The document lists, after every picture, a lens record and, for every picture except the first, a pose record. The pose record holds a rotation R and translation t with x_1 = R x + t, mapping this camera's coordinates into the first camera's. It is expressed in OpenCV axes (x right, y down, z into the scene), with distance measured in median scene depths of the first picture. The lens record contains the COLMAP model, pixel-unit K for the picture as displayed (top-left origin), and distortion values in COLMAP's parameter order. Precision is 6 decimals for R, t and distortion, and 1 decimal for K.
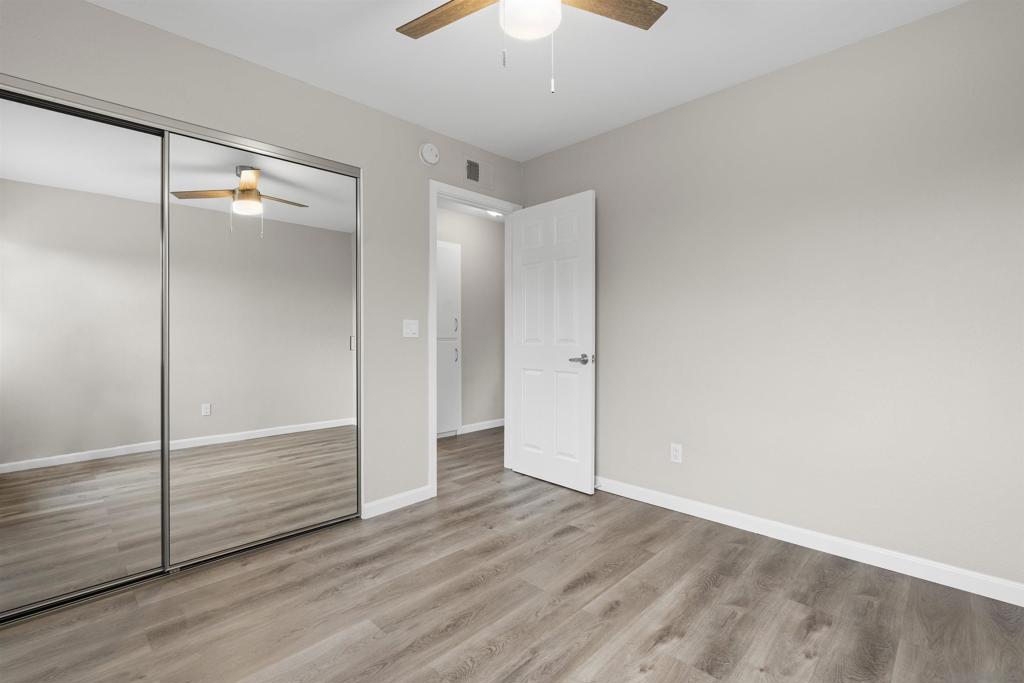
lens RADIAL K [[461.9, 0, 517.5], [0, 461.9, 333.8], [0, 0, 1]] dist [0.000047, -0.000101]
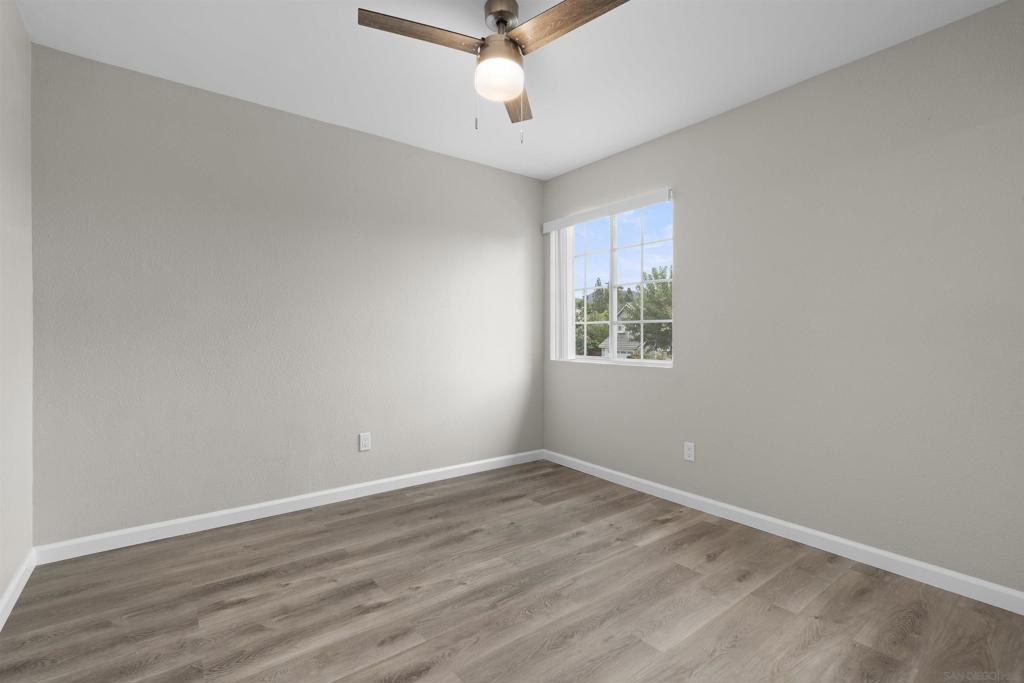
lens RADIAL K [[461.9, 0, 513.0], [0, 461.9, 338.9], [0, 0, 1]] dist [0.000047, -0.000101]
pose [[-0.988868, -0.000142, 0.148795, -0.173920], [-0.000348, 0.999999, -0.001358, 0.008571], [-0.148795, -0.001394, -0.988867, 1.995987]]
